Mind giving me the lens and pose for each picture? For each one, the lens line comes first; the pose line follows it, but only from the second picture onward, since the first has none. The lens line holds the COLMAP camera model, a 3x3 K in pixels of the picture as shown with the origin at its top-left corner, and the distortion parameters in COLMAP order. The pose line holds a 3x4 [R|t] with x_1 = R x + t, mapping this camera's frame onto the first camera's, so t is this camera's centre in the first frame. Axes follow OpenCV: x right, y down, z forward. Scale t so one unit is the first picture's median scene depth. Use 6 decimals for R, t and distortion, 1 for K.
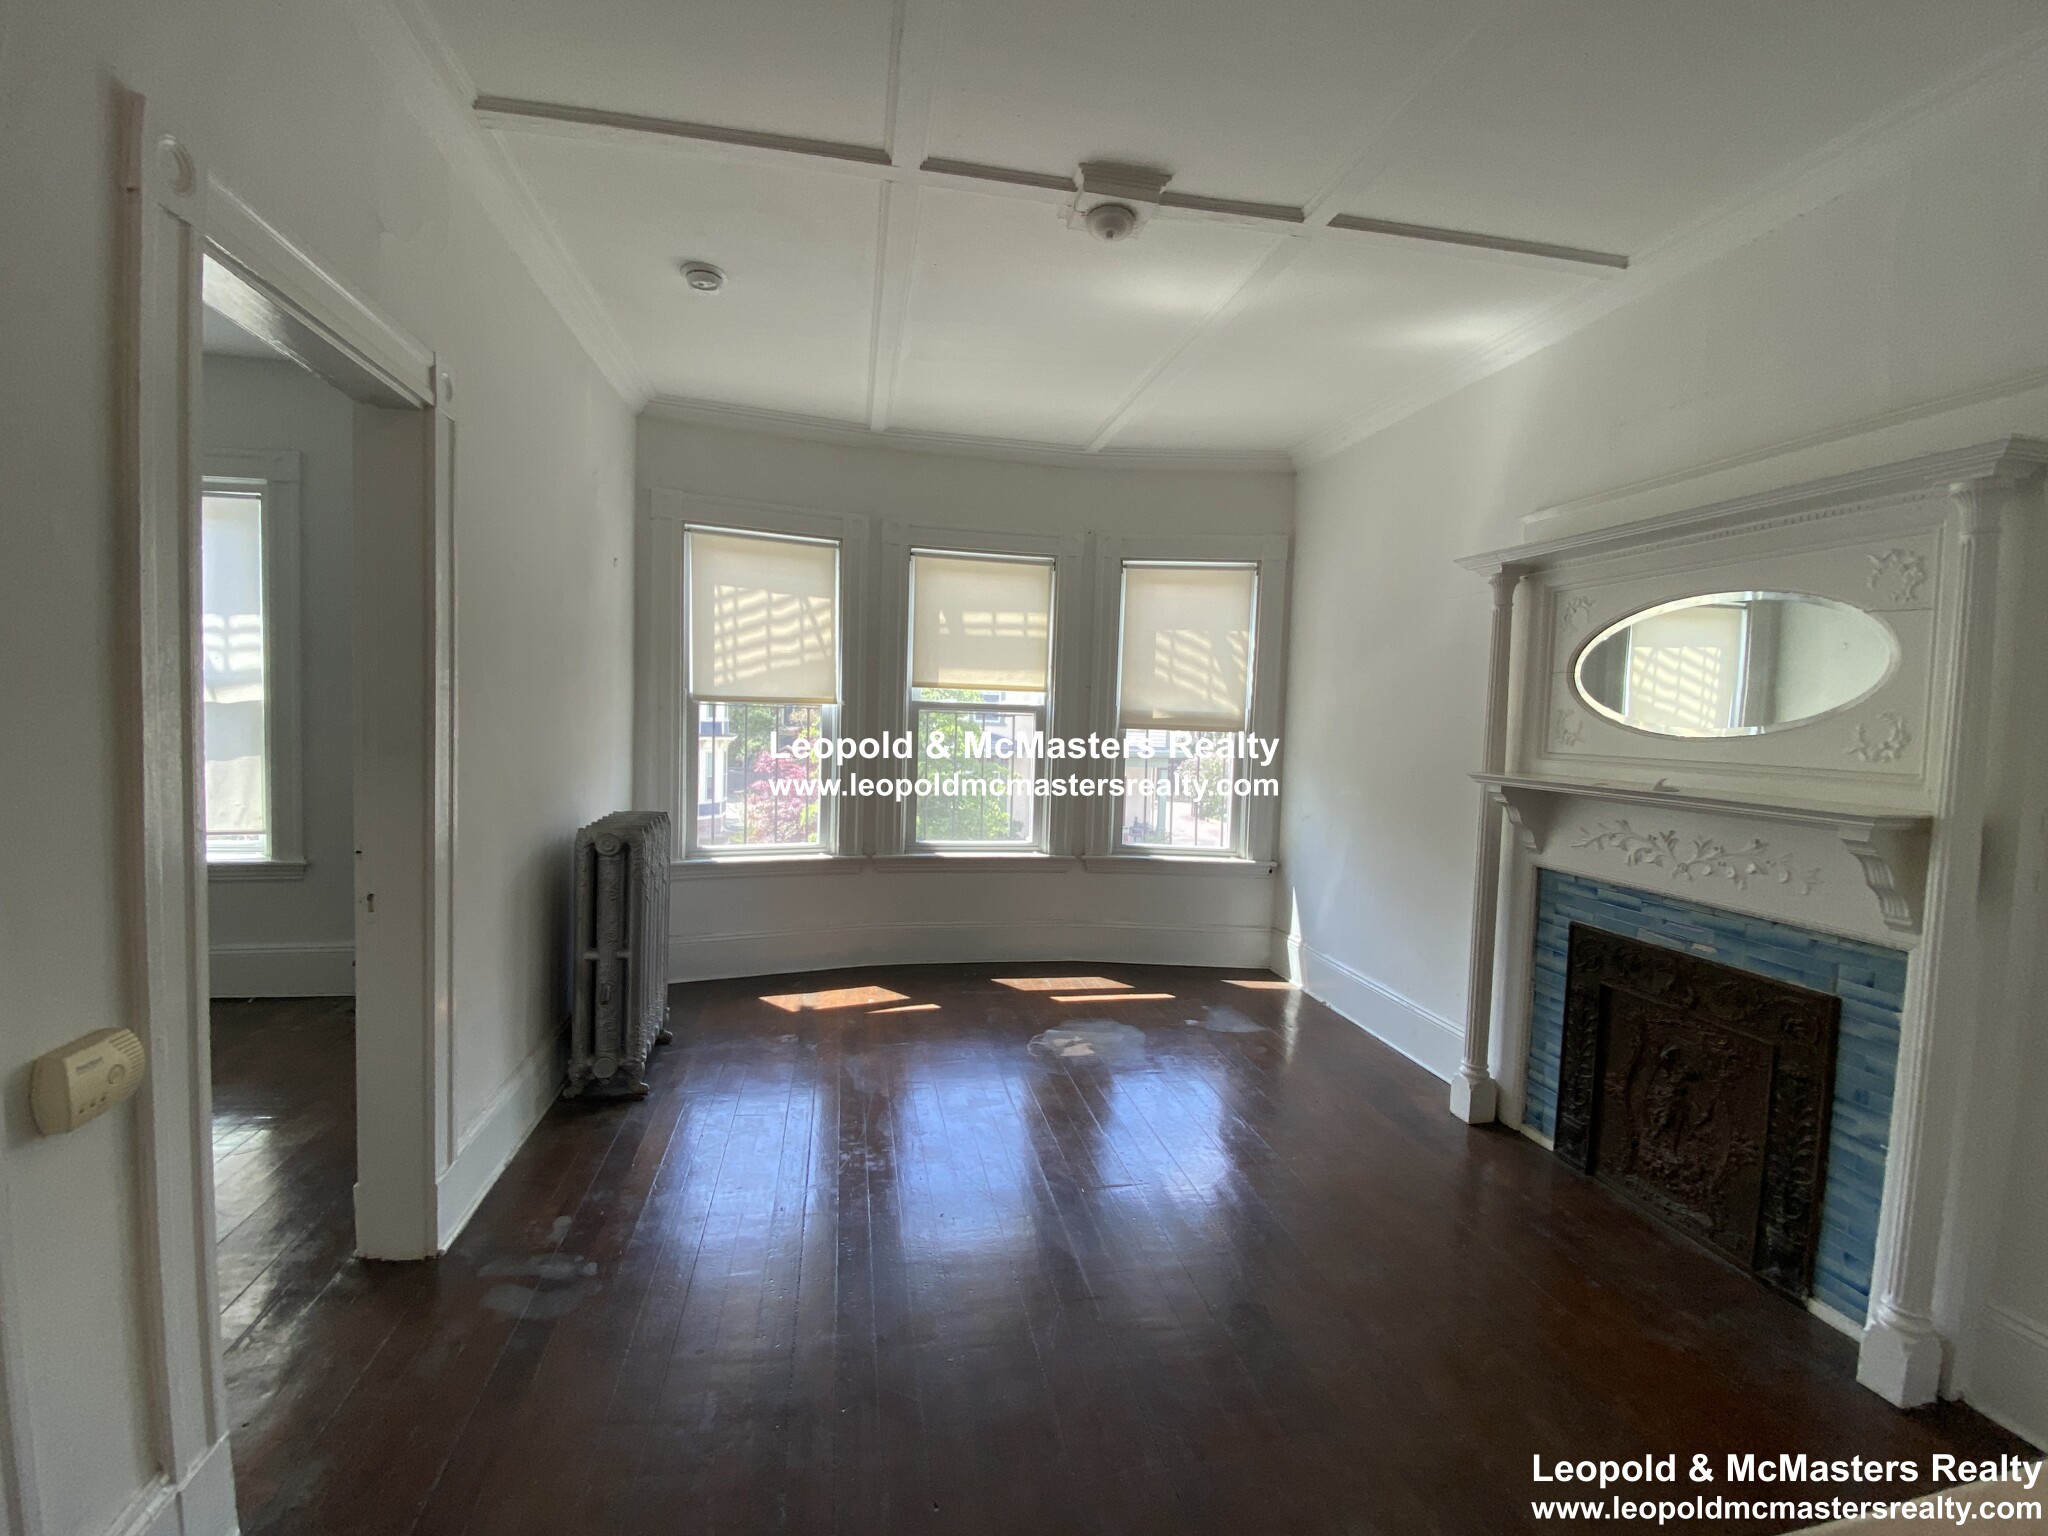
lens RADIAL K [[850.5, 0, 997.9], [0, 850.5, 751.9], [0, 0, 1]] dist [0.035514, -0.027751]
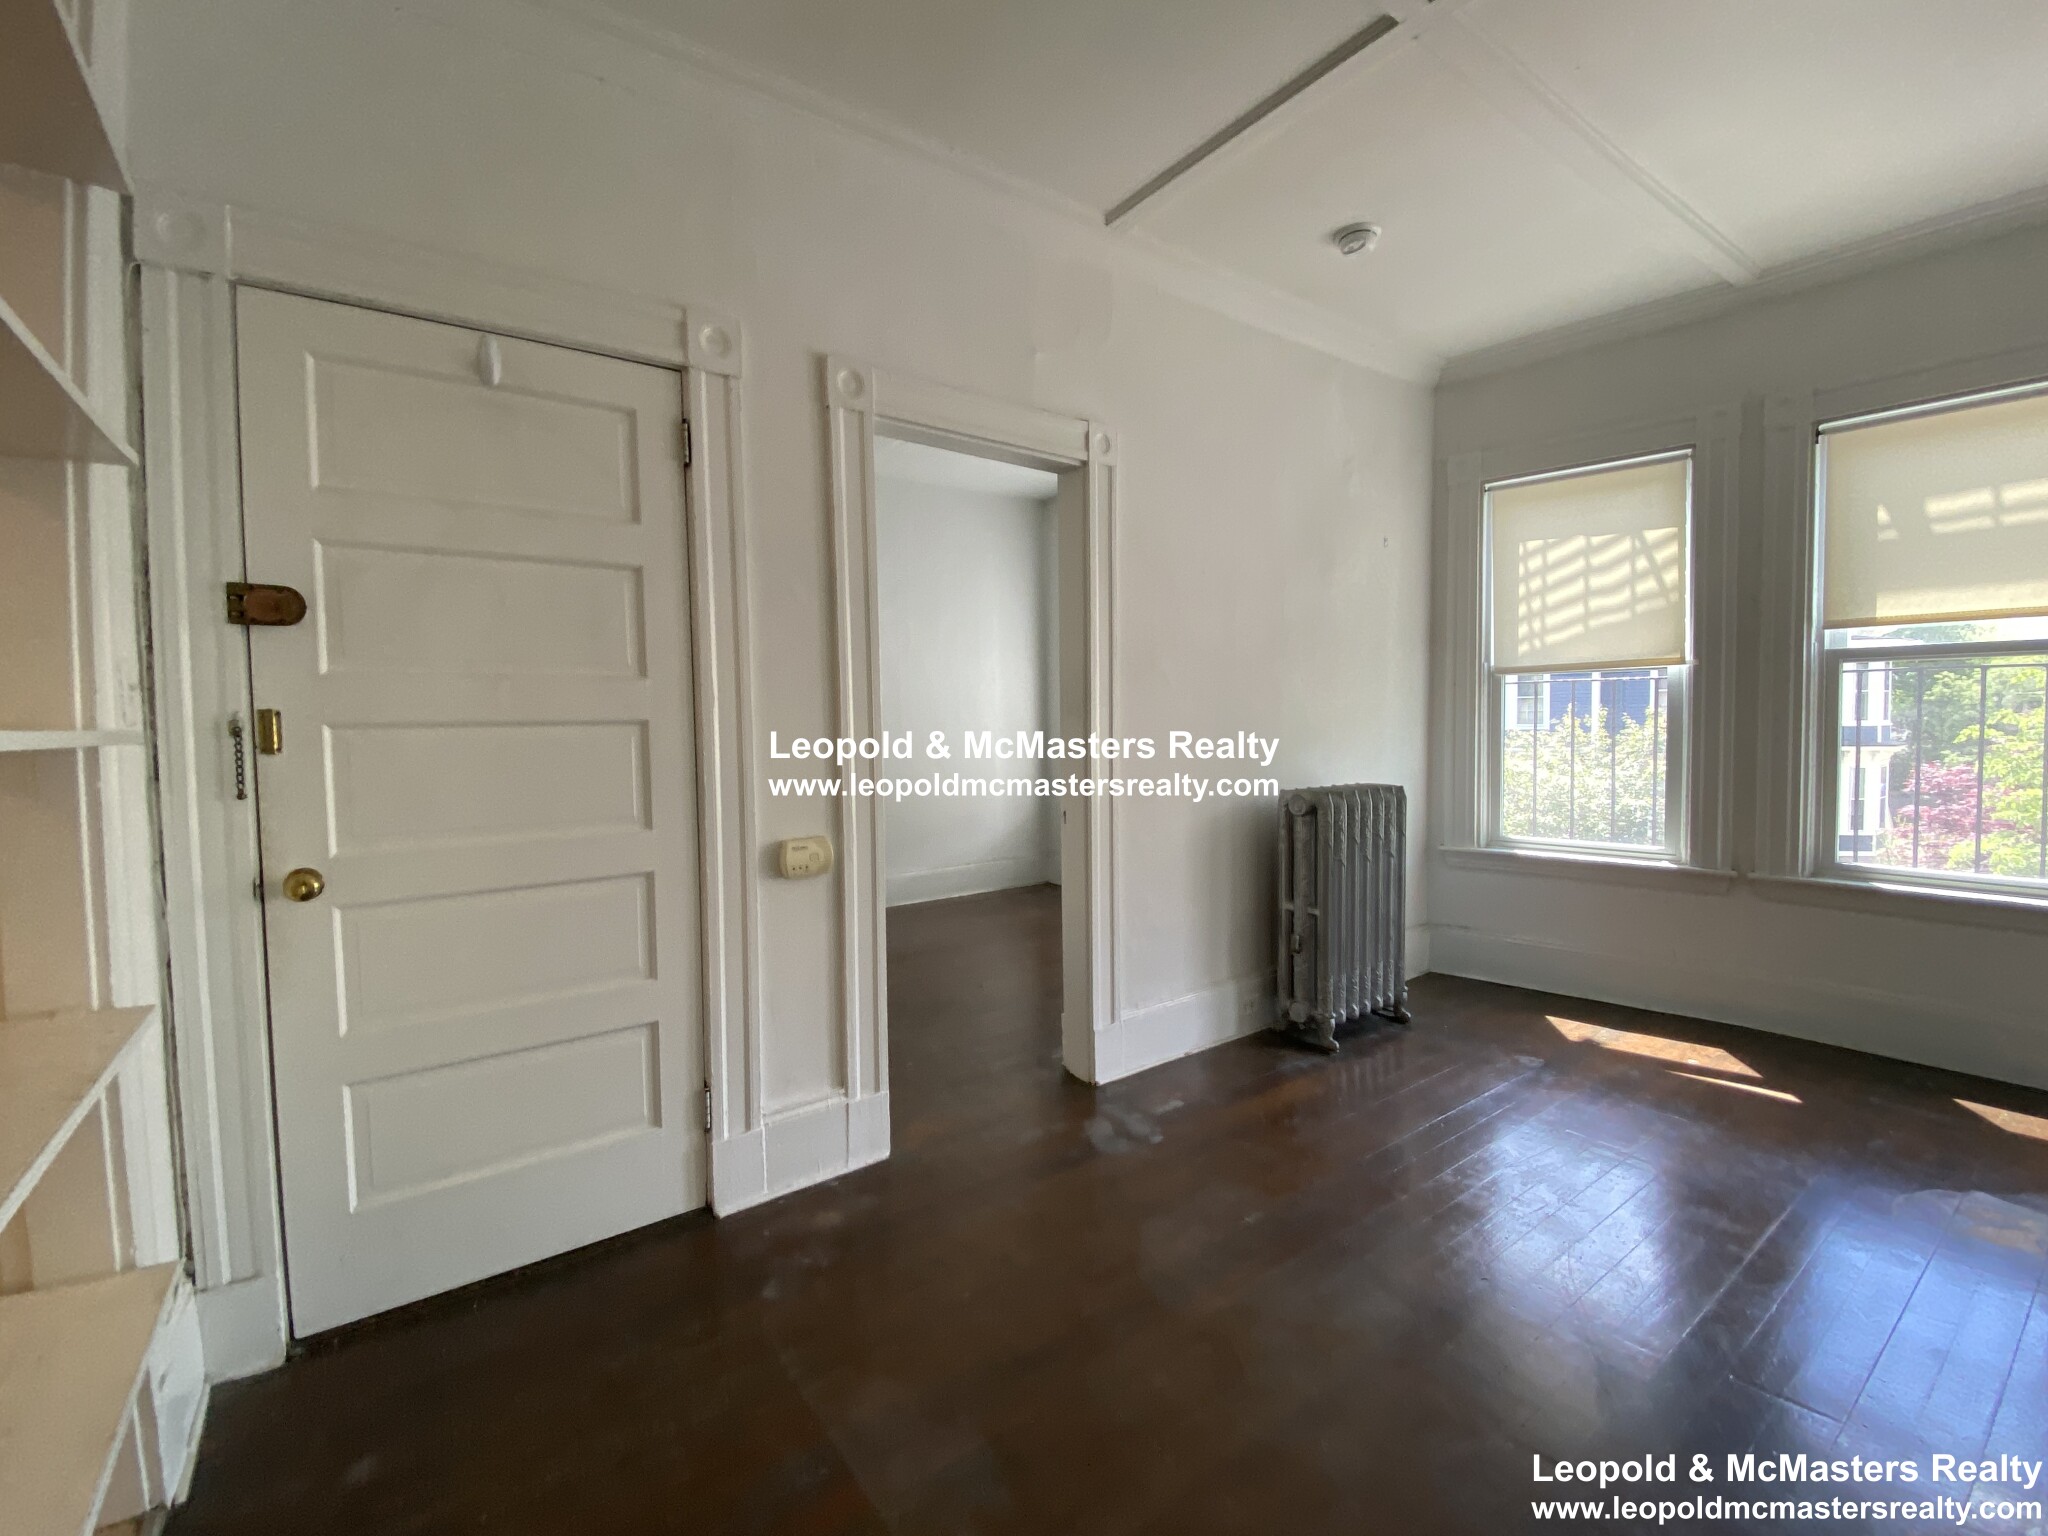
lens RADIAL K [[857.0, 0, 1023.0], [0, 857.0, 752.2], [0, 0, 1]] dist [0.001279, -0.017787]
pose [[0.418673, -0.002904, -0.908132, 0.369306], [-0.013797, 0.999859, -0.009559, 0.055217], [0.908032, 0.016532, 0.418574, 0.227981]]
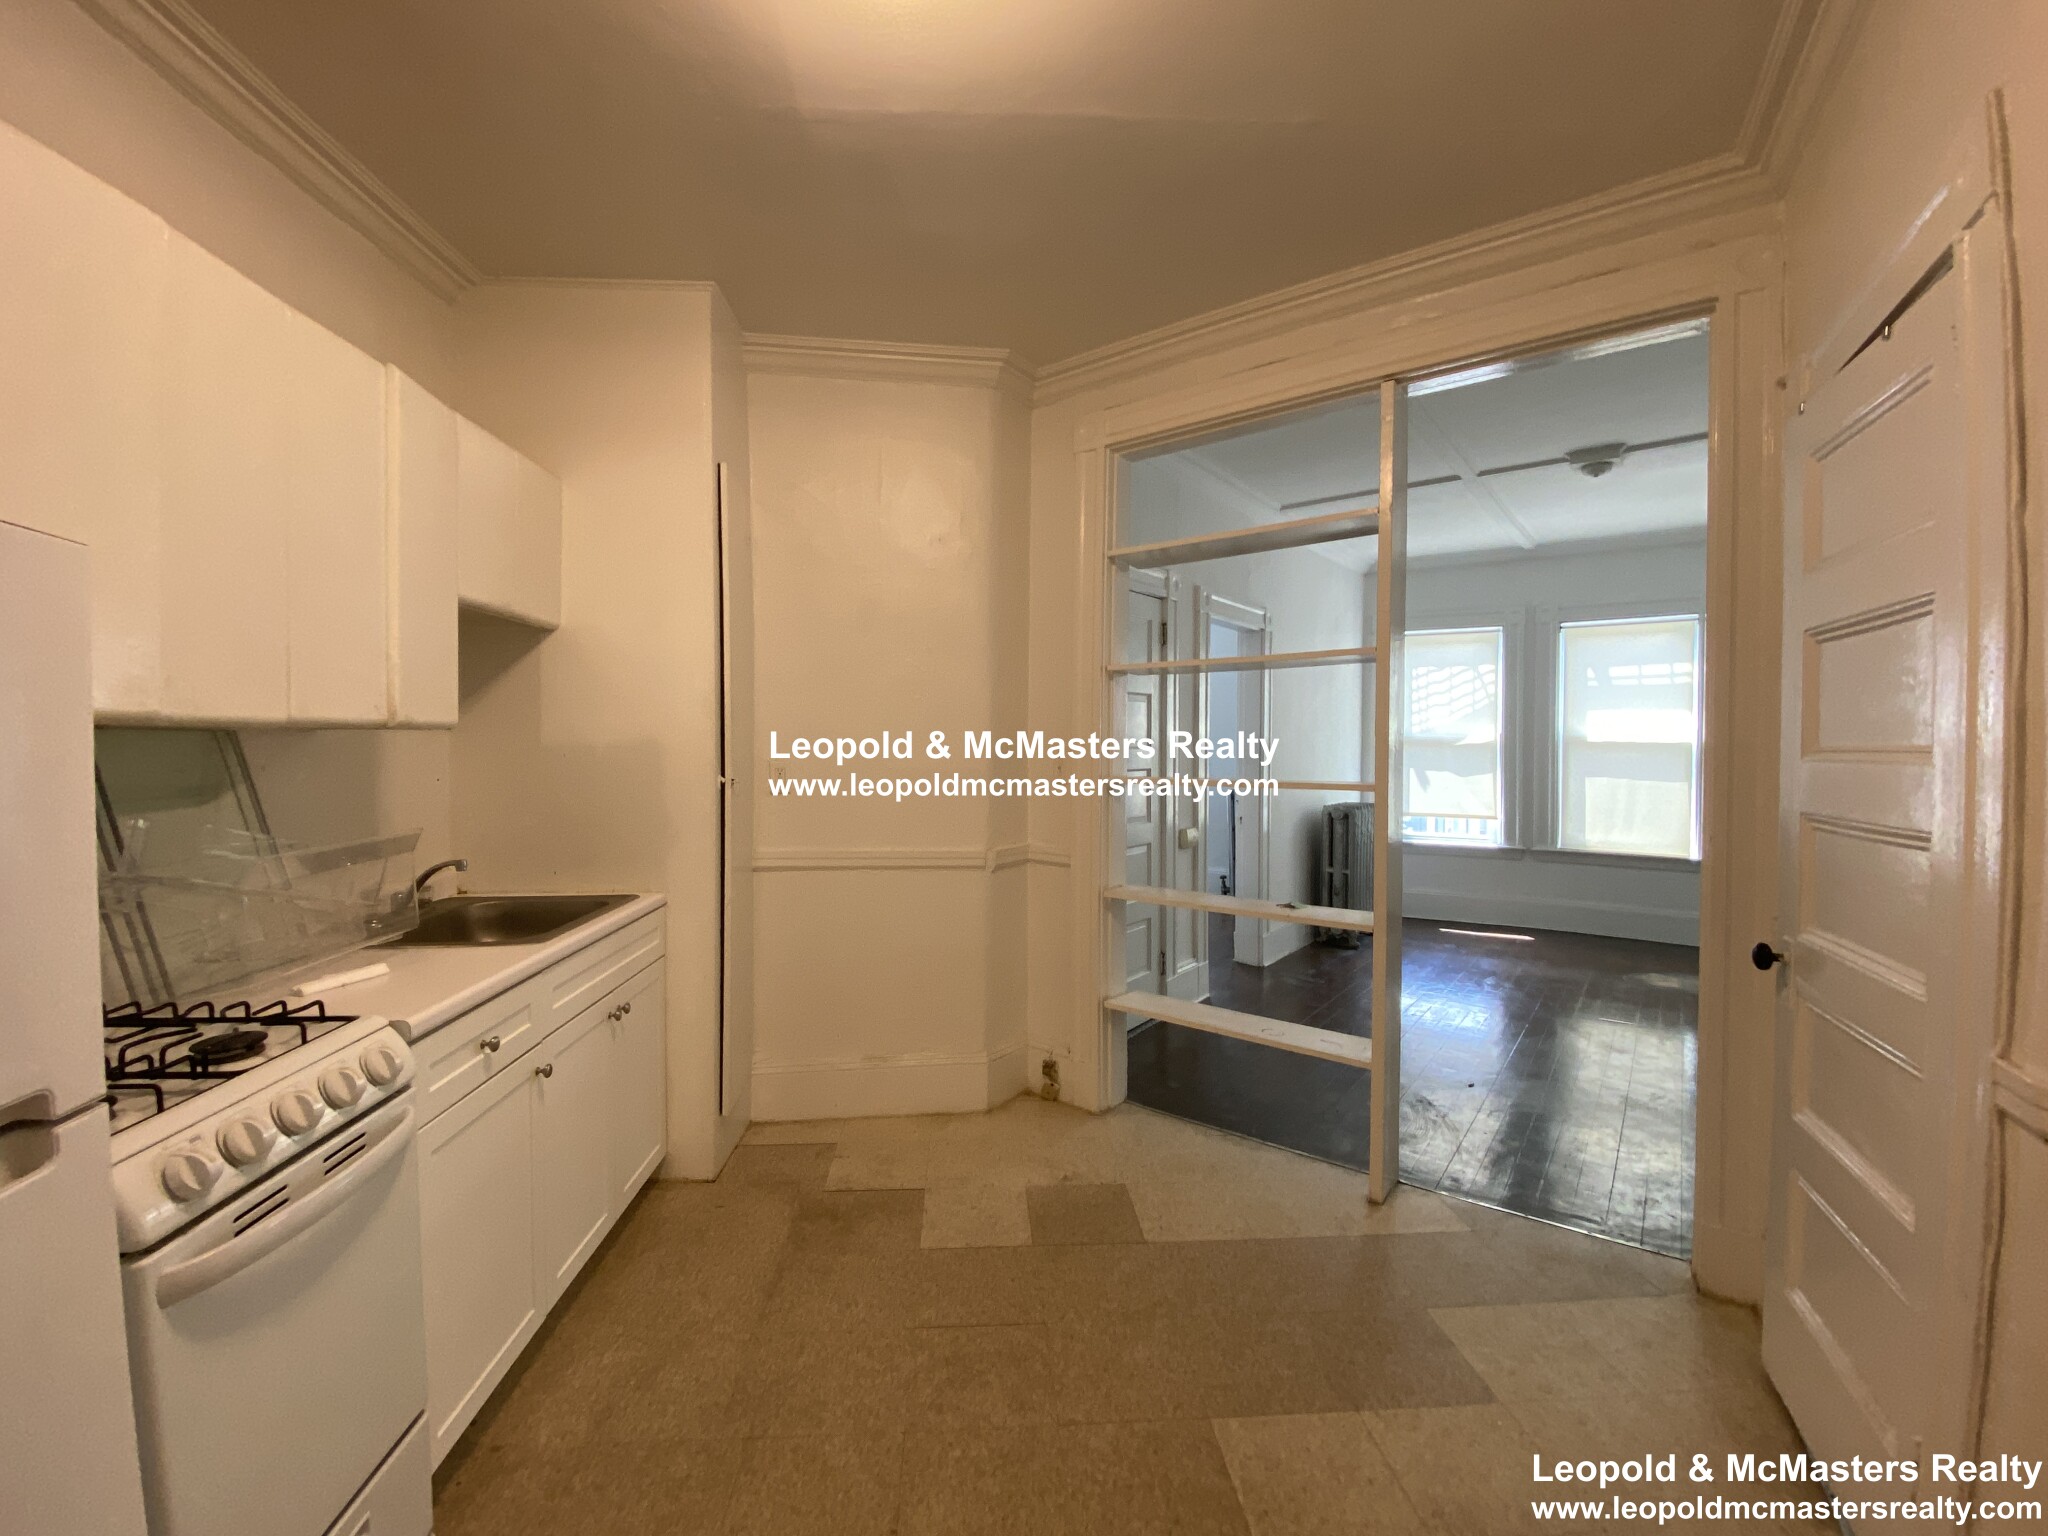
lens RADIAL K [[830.6, 0, 1022.3], [0, 830.6, 755.7], [0, 0, 1]] dist [0.000294, -0.018624]
pose [[0.658205, -0.014356, -0.752702, 0.500530], [-0.022862, 0.998976, -0.039045, 0.062856], [0.752492, 0.042908, 0.657203, -0.801398]]
